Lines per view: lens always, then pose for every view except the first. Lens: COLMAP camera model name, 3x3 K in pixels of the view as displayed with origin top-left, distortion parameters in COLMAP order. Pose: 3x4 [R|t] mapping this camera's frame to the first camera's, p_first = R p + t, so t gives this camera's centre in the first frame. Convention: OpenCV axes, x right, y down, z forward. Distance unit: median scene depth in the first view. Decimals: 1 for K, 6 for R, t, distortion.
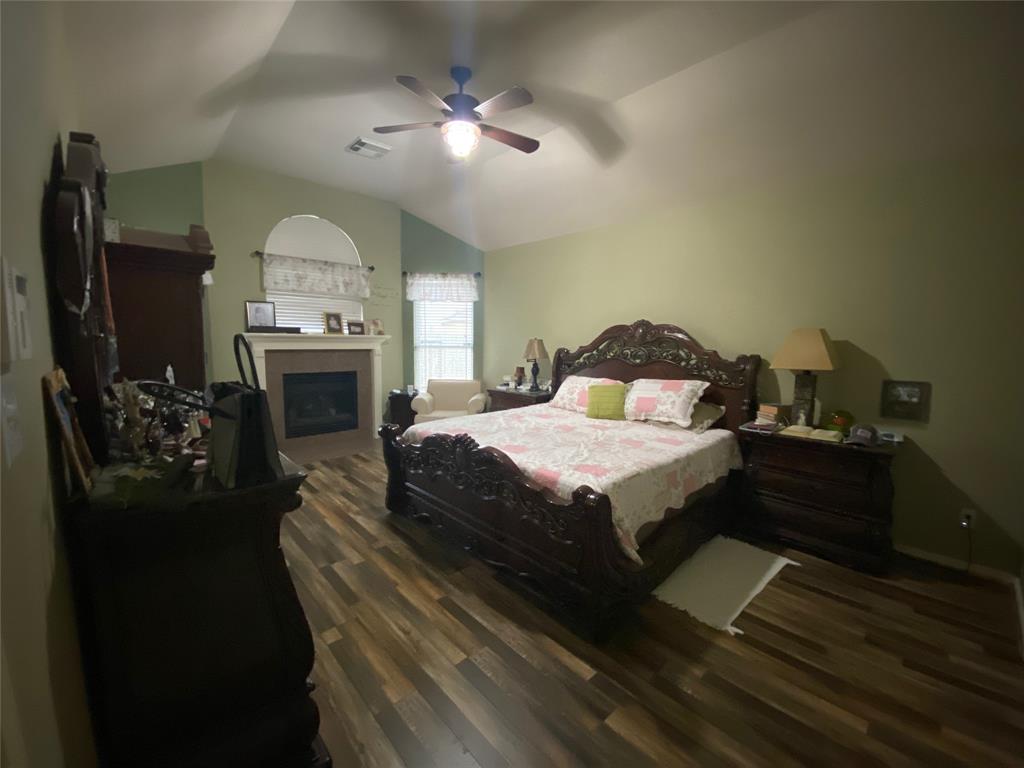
lens RADIAL K [[417.4, 0, 512.0], [0, 417.4, 384.0], [0, 0, 1]] dist [0.027603, -0.023208]
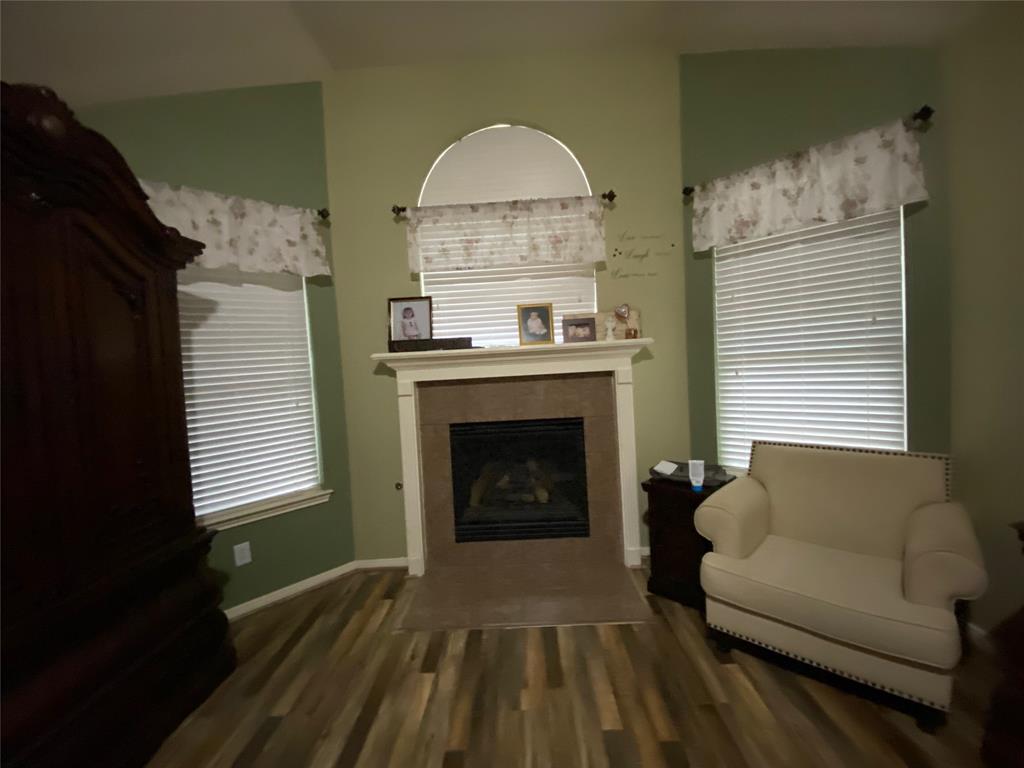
lens RADIAL K [[417.4, 0, 512.0], [0, 417.4, 384.0], [0, 0, 1]] dist [0.027603, -0.023208]
pose [[0.719185, -0.021331, -0.694491, -0.099181], [-0.008274, 0.999195, -0.039257, -0.052944], [0.694769, 0.033979, 0.718429, 0.627675]]
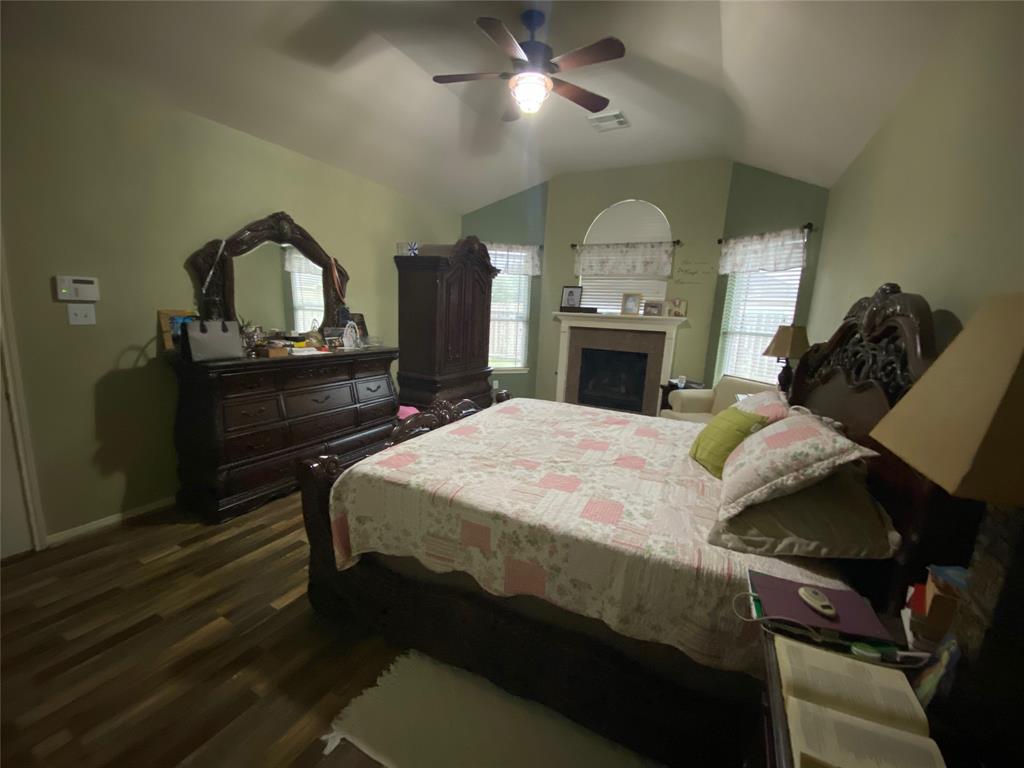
lens RADIAL K [[413.1, 0, 508.4], [0, 413.1, 387.9], [0, 0, 1]] dist [0.042214, -0.022265]
pose [[0.335982, 0.178168, -0.924863, 0.452502], [-0.141198, 0.980376, 0.137568, -0.042057], [0.931225, 0.084369, 0.354545, 0.384455]]
